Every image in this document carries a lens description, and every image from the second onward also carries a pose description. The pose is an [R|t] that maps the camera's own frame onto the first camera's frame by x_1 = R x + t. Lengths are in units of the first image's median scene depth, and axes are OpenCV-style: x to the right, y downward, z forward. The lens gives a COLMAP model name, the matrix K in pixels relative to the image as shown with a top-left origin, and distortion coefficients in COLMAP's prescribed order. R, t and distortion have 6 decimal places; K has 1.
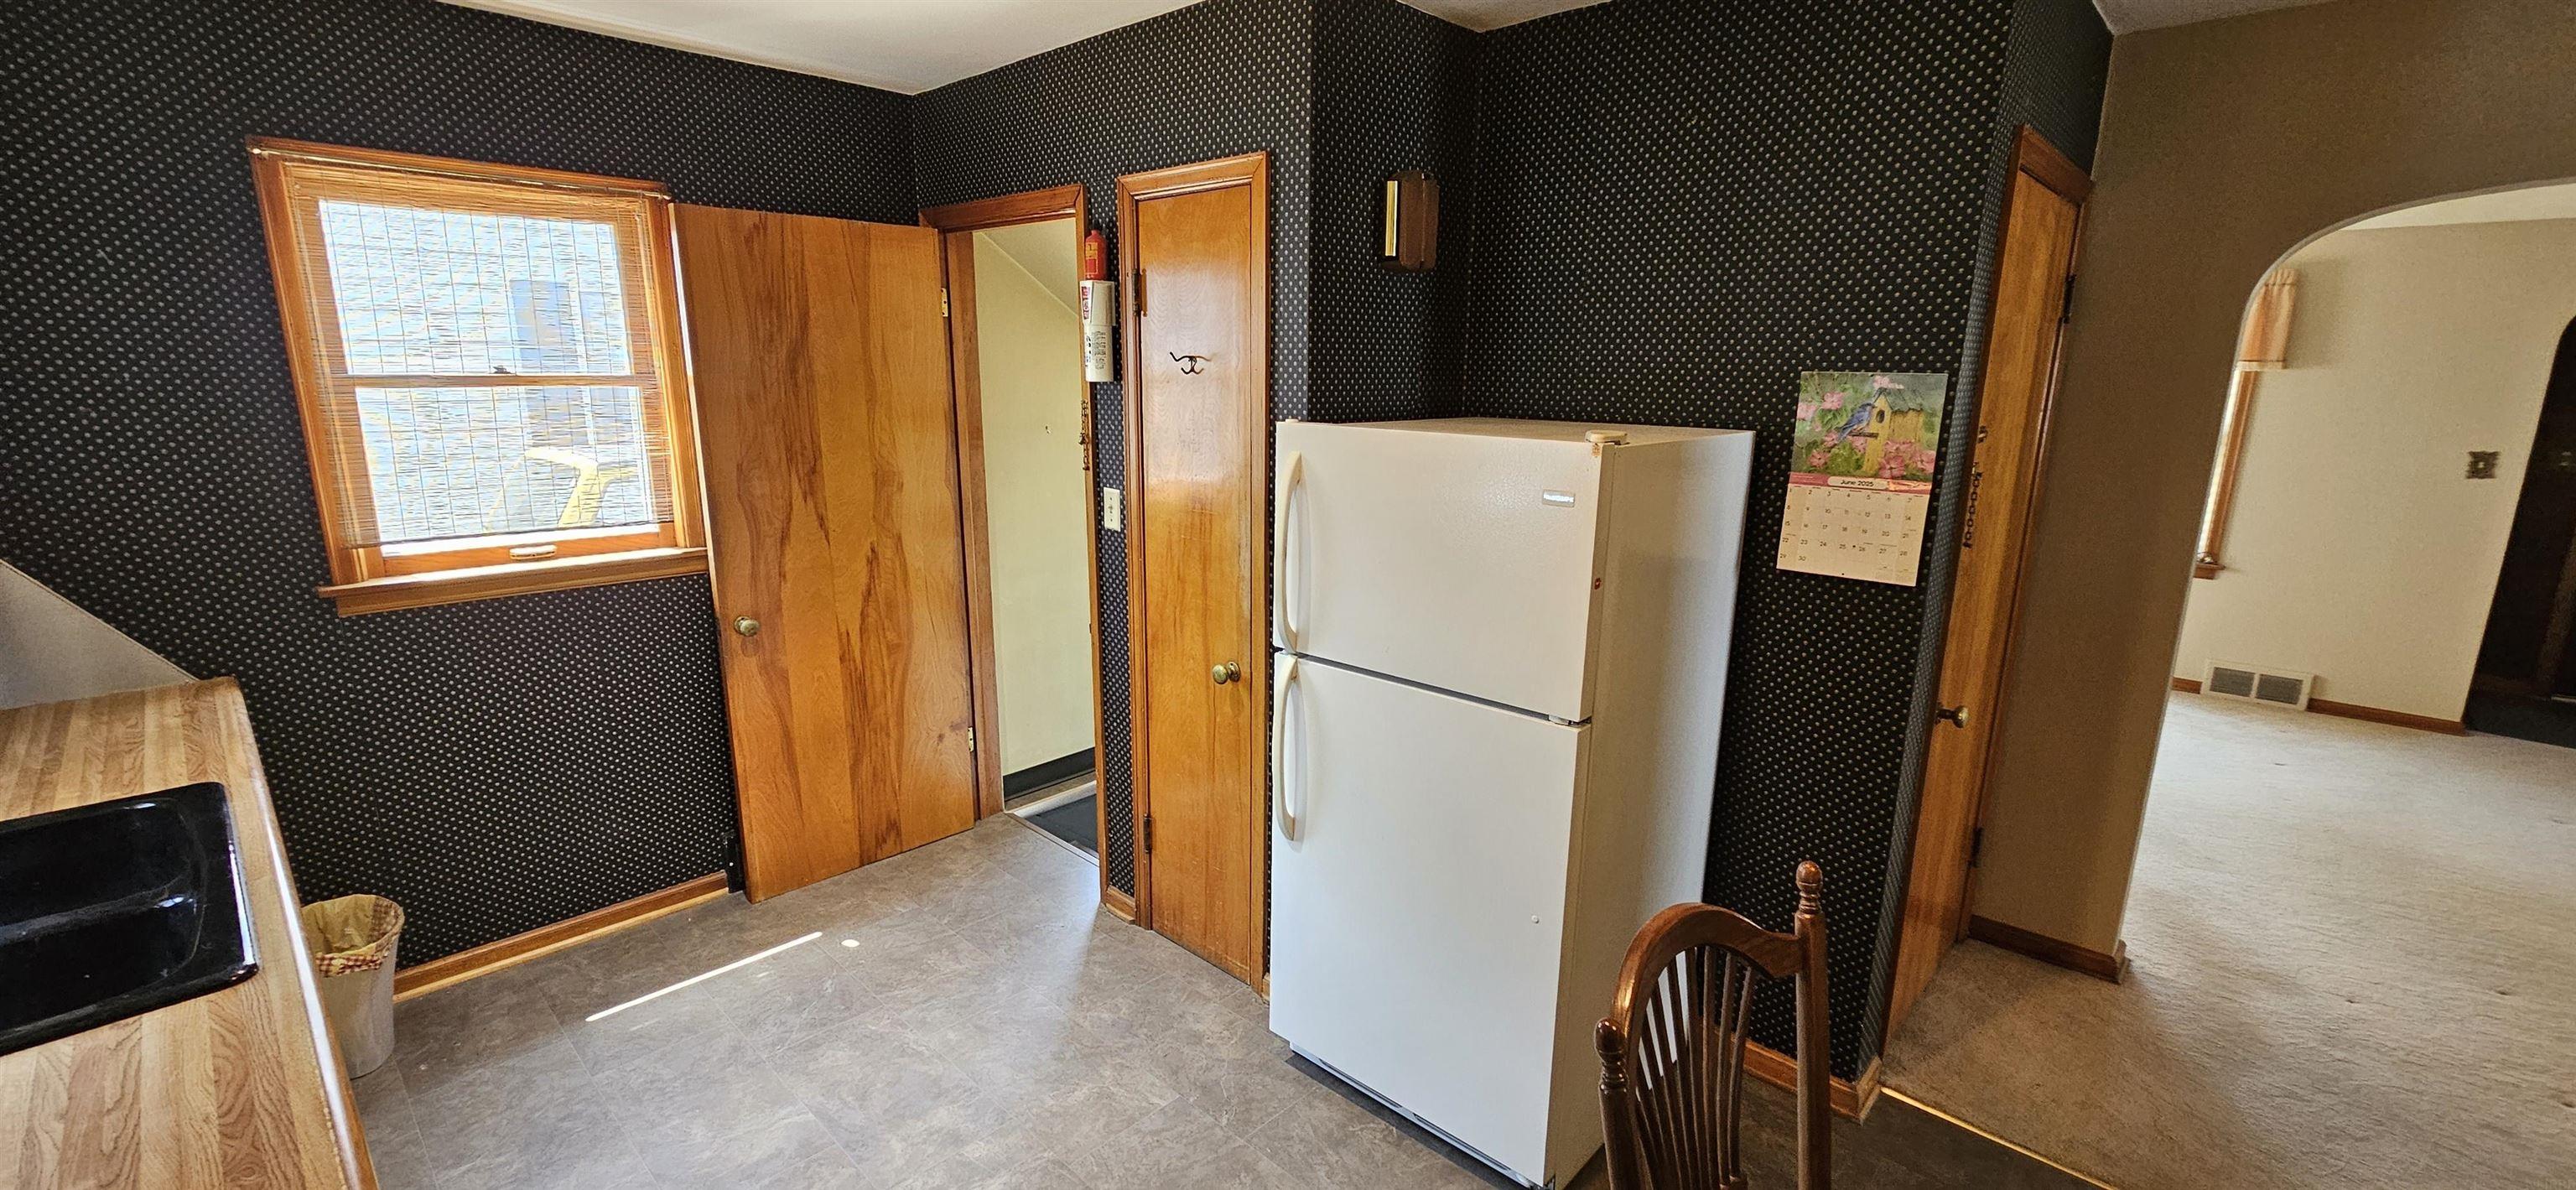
lens RADIAL K [[1060.6, 0, 1288.0], [0, 1060.6, 595.0], [0, 0, 1]] dist [0.000754, 0.000052]
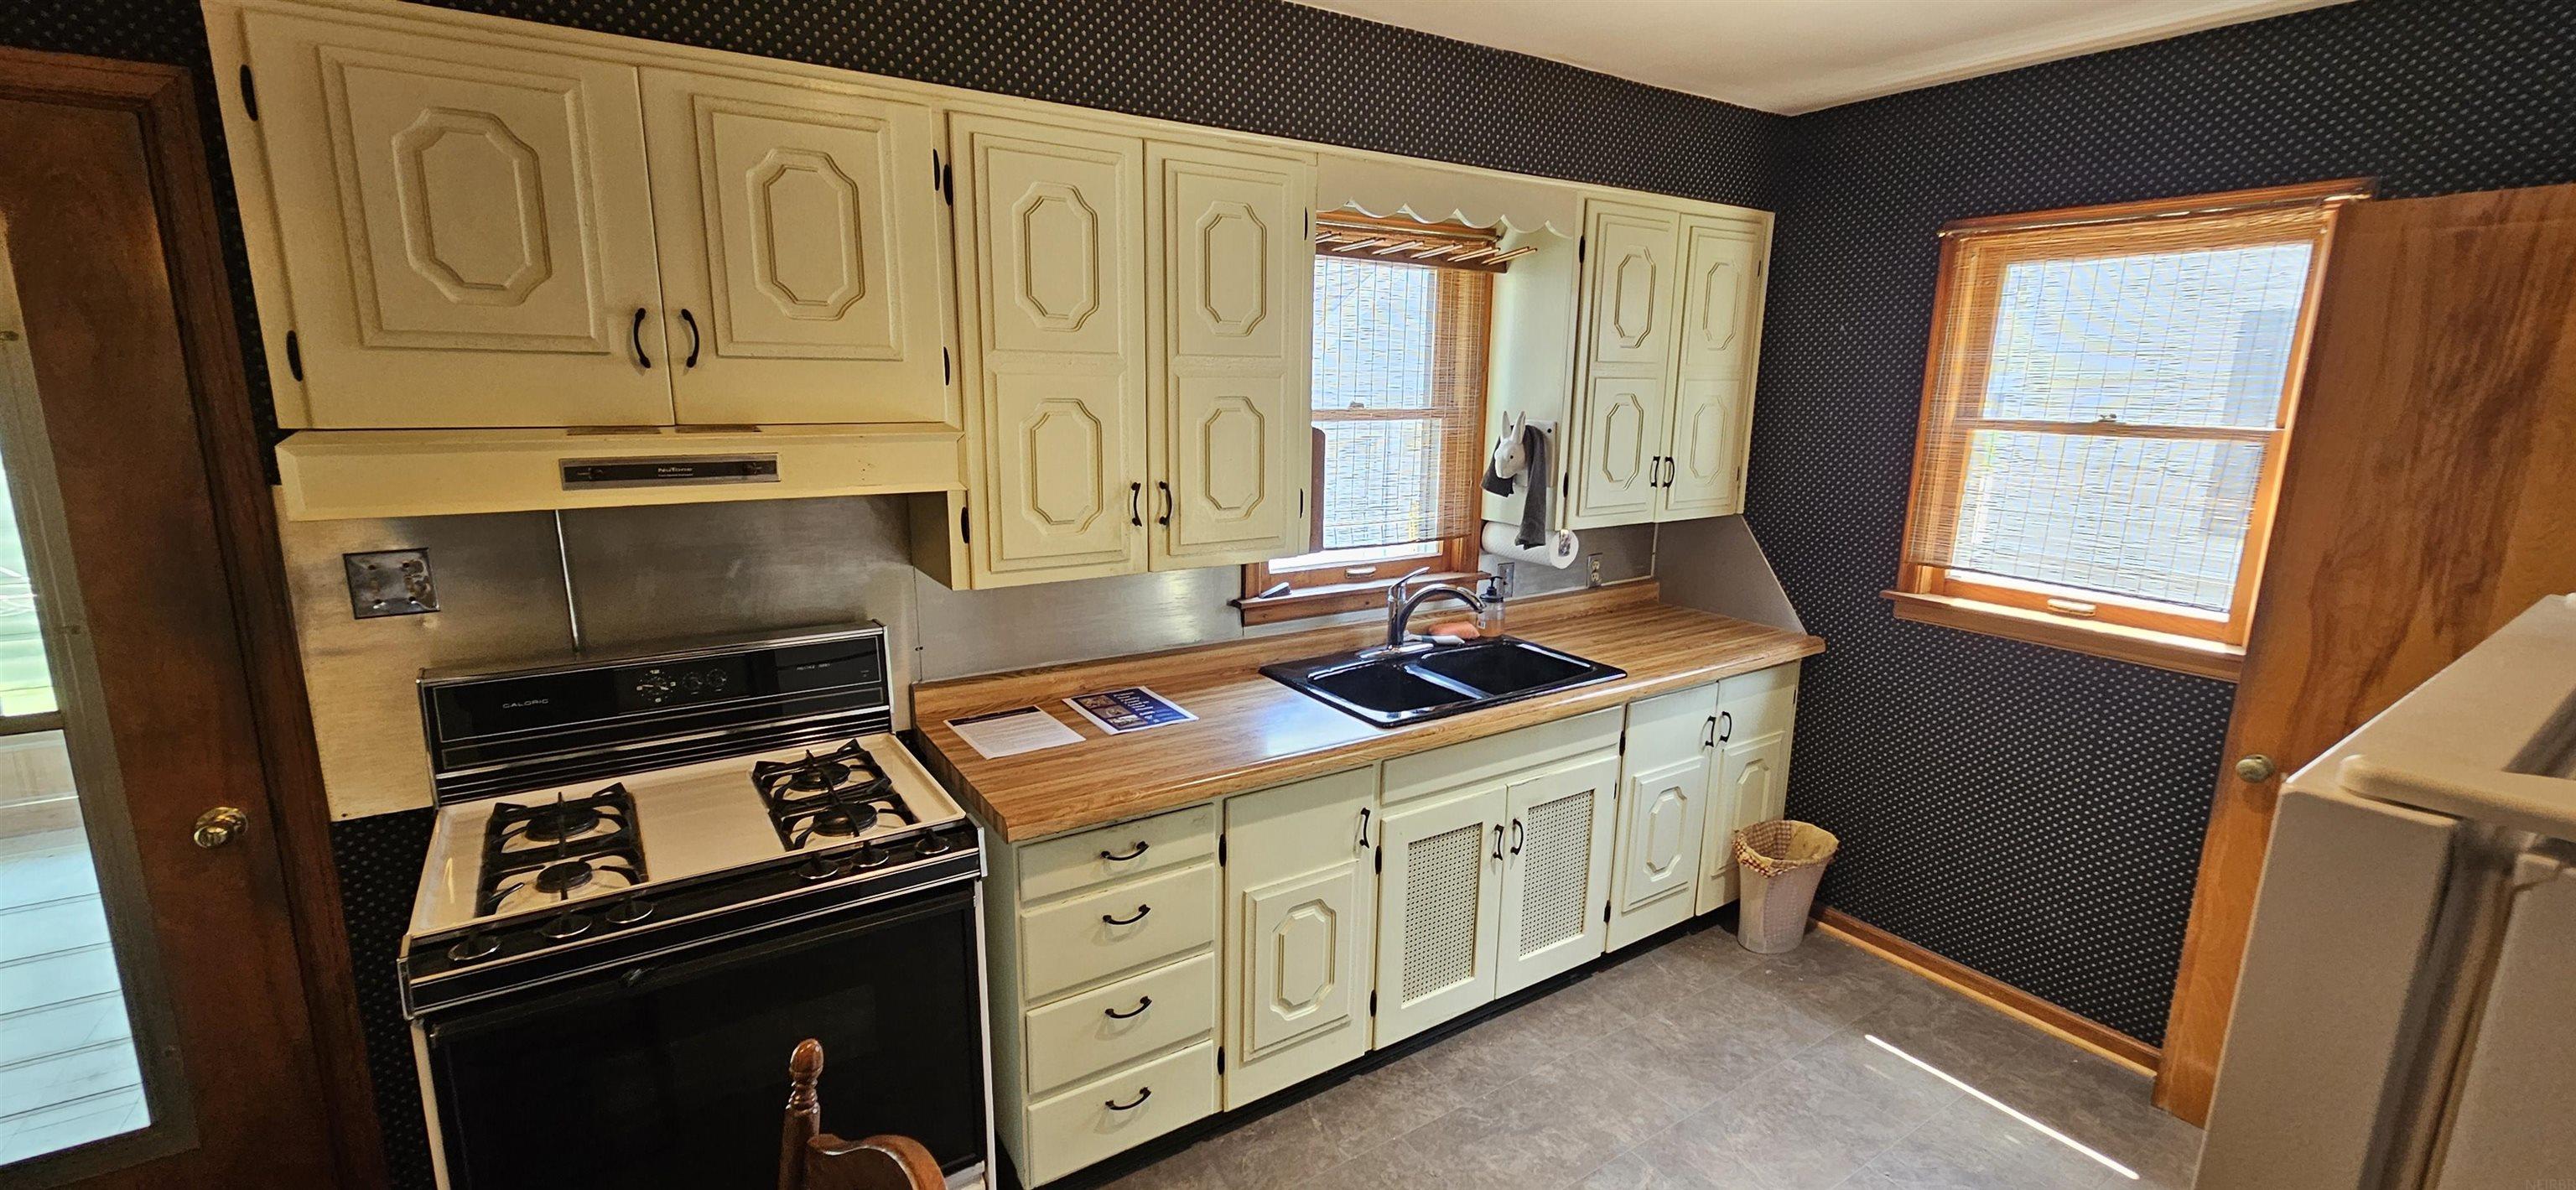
lens RADIAL K [[1060.6, 0, 1288.0], [0, 1060.6, 595.0], [0, 0, 1]] dist [0.000754, 0.000052]
pose [[-0.226421, 0.185218, -0.956257, 0.362812], [-0.222913, 0.945845, 0.235982, -0.120720], [0.948179, 0.266594, -0.172872, 0.501773]]
